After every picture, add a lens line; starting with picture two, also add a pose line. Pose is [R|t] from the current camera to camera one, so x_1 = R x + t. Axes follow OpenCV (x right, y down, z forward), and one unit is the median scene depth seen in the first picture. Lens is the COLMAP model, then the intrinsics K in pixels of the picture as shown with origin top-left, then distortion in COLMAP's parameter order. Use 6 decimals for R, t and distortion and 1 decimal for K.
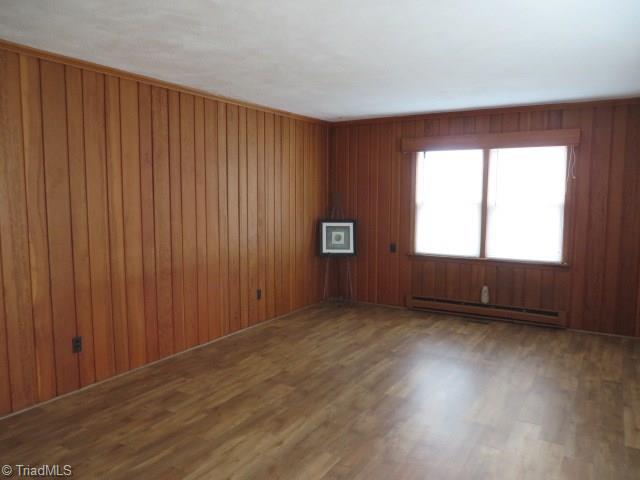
lens RADIAL K [[479.9, 0, 315.9], [0, 479.9, 239.2], [0, 0, 1]] dist [-0.018874, 0.016780]
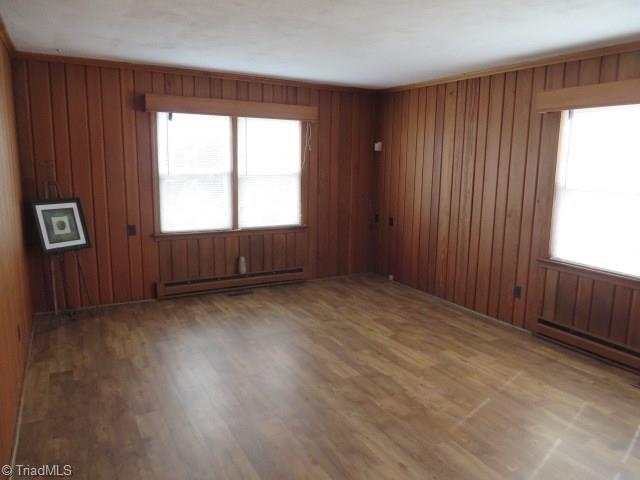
lens RADIAL K [[479.9, 0, 352.9], [0, 479.9, 231.8], [0, 0, 1]] dist [-0.018874, 0.016780]
pose [[0.482297, -0.124269, 0.867149, -0.392154], [0.067166, 0.992219, 0.104836, -0.042006], [-0.873429, 0.007681, 0.486891, 0.316613]]
